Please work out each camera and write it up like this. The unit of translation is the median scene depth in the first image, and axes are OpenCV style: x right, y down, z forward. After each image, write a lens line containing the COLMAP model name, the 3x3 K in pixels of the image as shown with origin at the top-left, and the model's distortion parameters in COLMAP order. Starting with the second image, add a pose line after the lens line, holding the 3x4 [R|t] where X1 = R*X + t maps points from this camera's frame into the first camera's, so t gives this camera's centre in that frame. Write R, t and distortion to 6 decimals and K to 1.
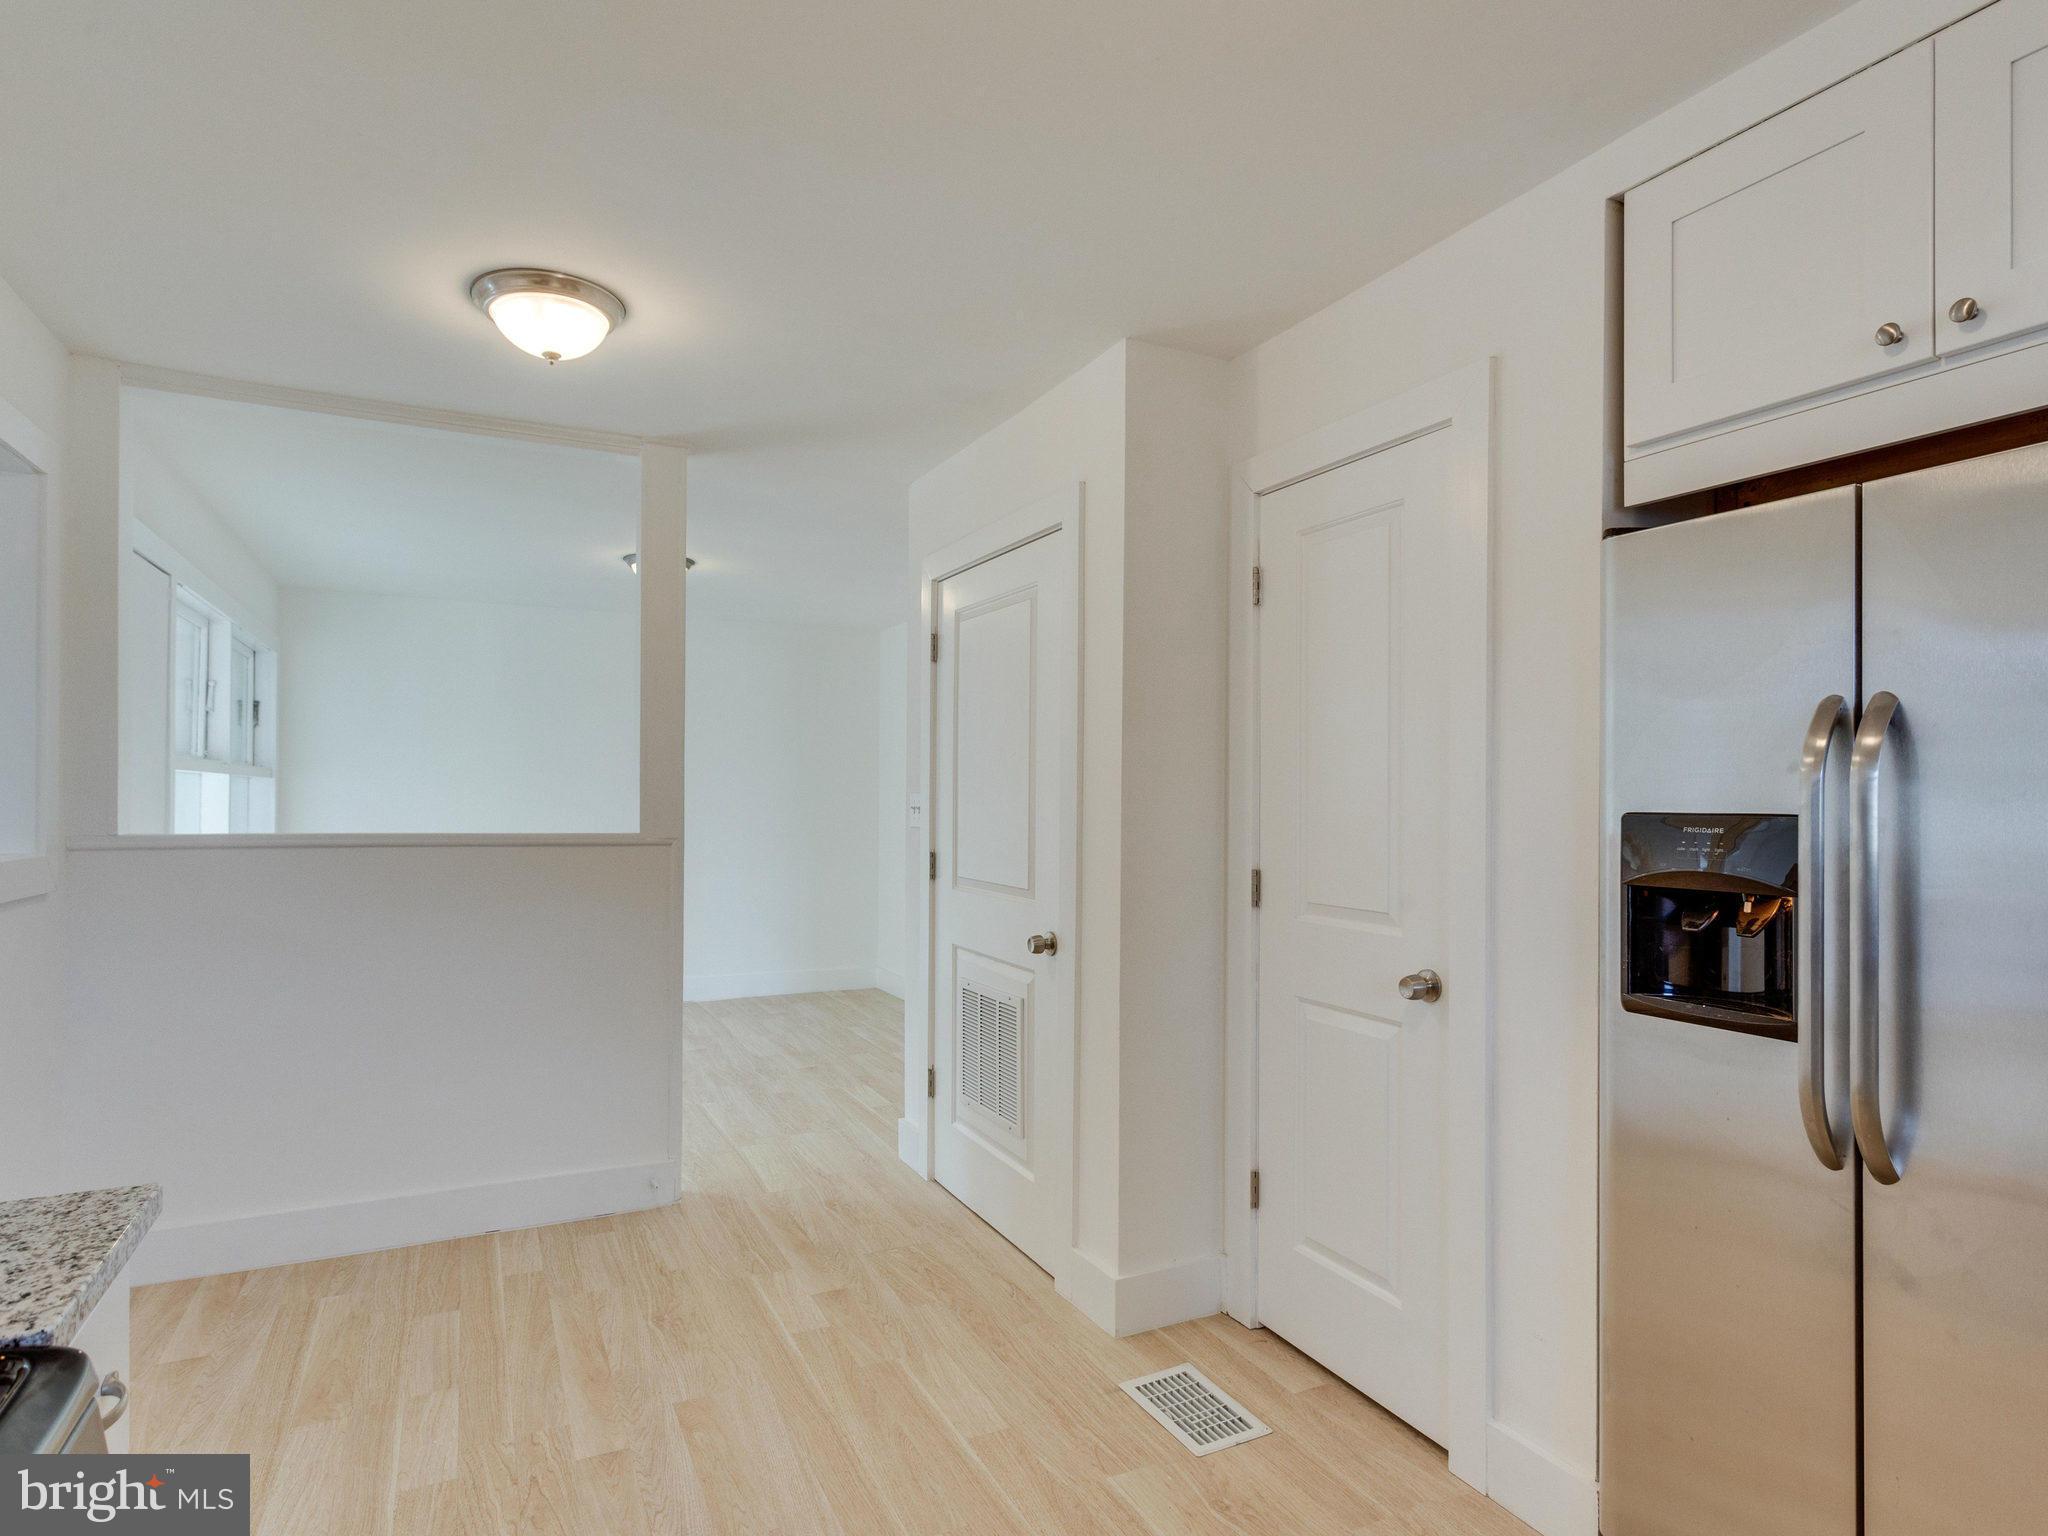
lens RADIAL K [[1103.5, 0, 1022.7], [0, 1103.5, 782.2], [0, 0, 1]] dist [-0.002973, 0.006615]
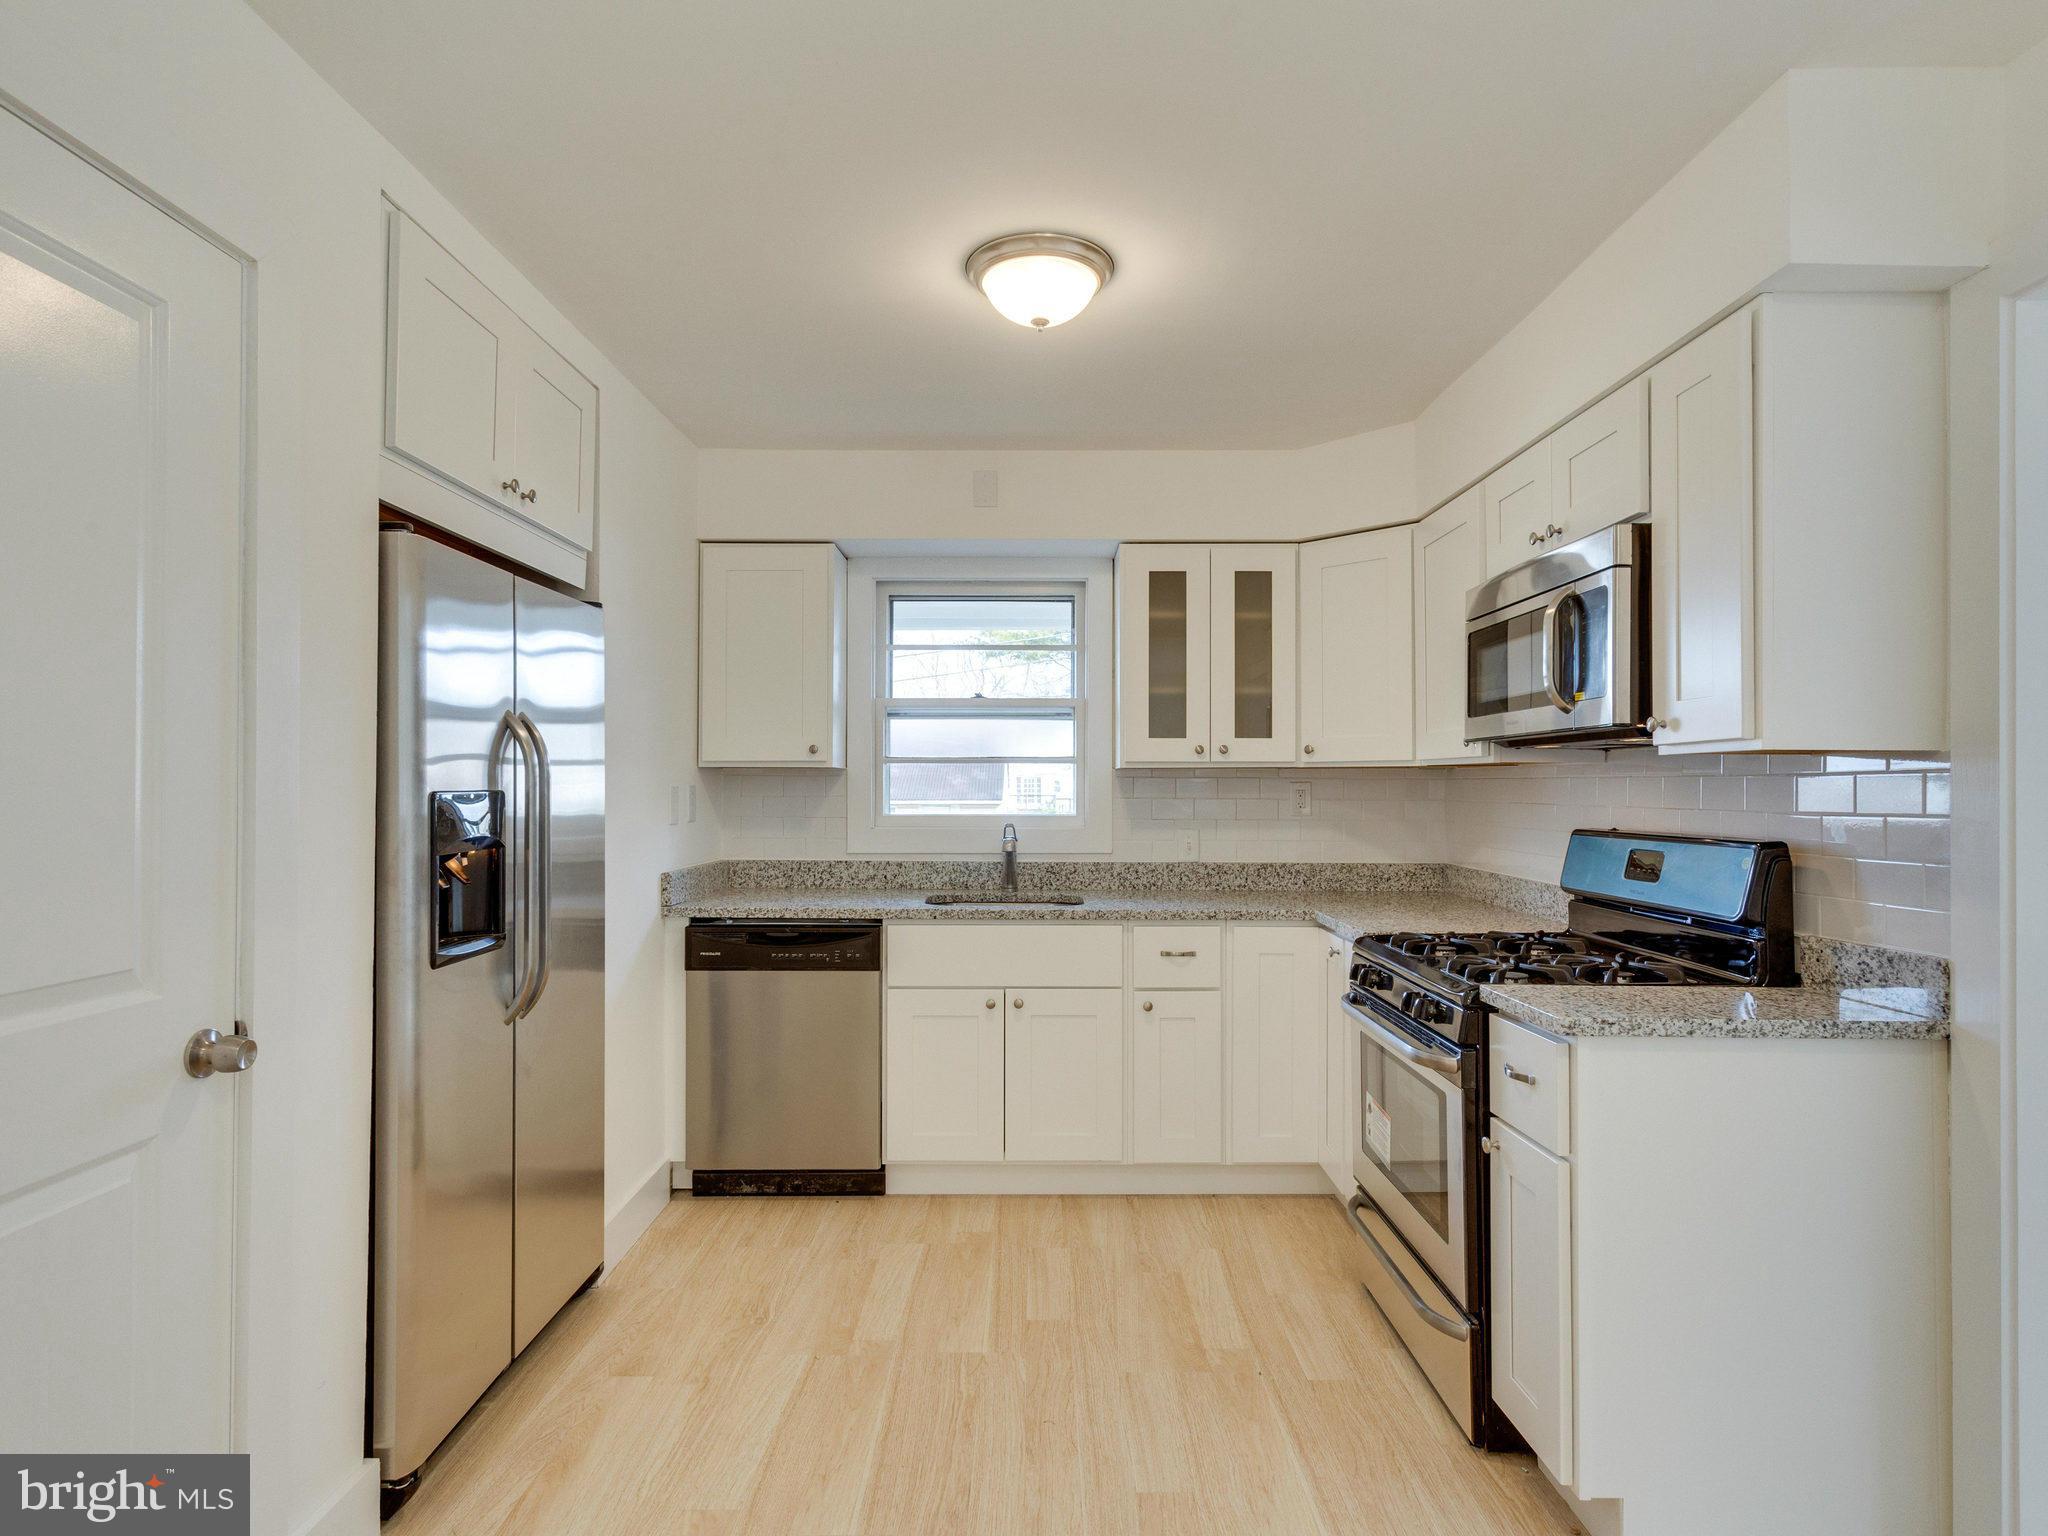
lens RADIAL K [[1103.5, 0, 1030.5], [0, 1103.5, 775.4], [0, 0, 1]] dist [-0.002973, 0.006615]
pose [[-0.893160, -0.005674, 0.449704, -0.299897], [-0.014593, 0.999760, -0.016370, 0.012738], [-0.449503, -0.021183, -0.893028, 1.053490]]
